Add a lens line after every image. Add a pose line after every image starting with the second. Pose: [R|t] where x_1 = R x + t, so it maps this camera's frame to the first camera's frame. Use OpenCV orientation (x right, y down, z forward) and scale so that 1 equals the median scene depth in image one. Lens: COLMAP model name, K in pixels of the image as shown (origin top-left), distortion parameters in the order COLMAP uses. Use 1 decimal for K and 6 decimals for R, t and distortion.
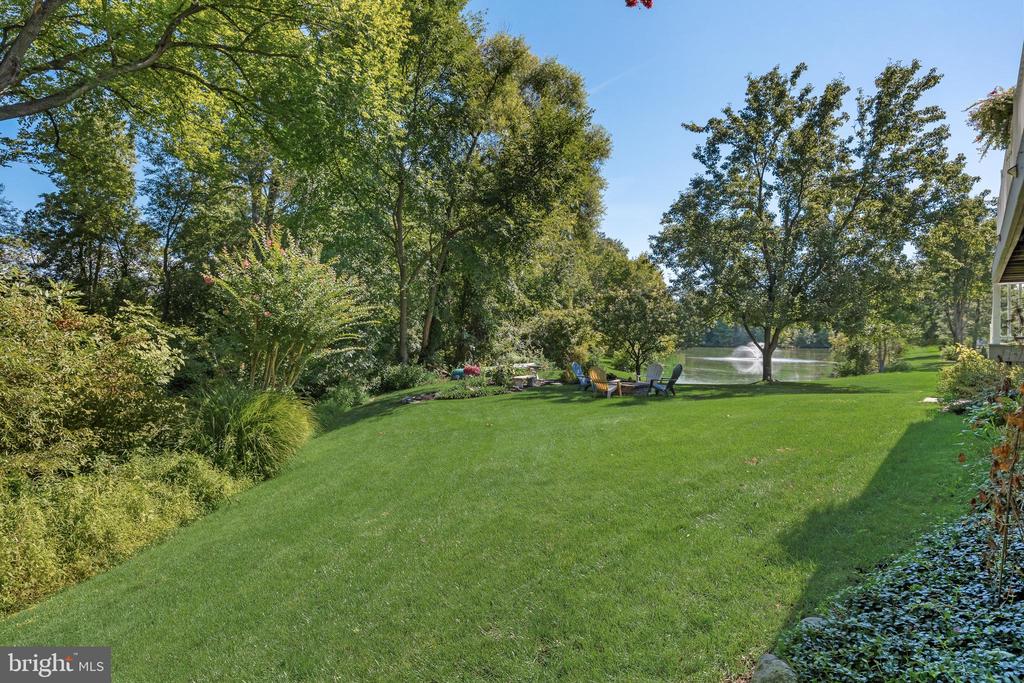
lens RADIAL K [[571.9, 0, 511.2], [0, 571.9, 341.9], [0, 0, 1]] dist [-0.002006, -0.000919]
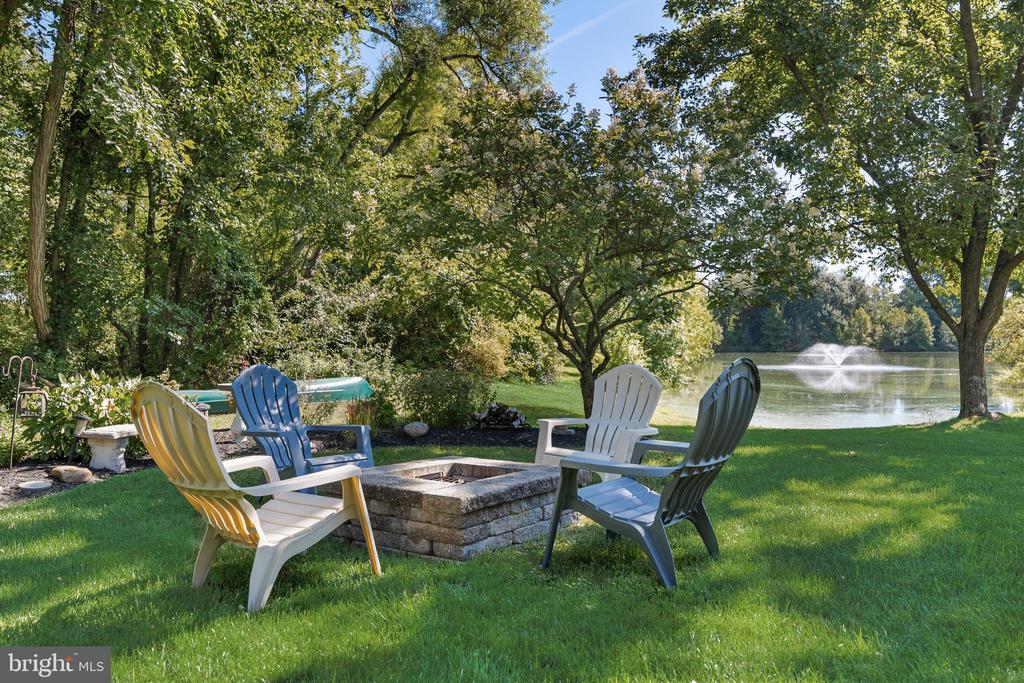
lens RADIAL K [[796.7, 0, 511.9], [0, 796.7, 340.9], [0, 0, 1]] dist [-0.002019, -0.000497]
pose [[0.999274, -0.011729, 0.036261, 0.118173], [0.012071, 0.999884, -0.009245, 0.016783], [-0.036148, 0.009676, 0.999300, 0.409789]]
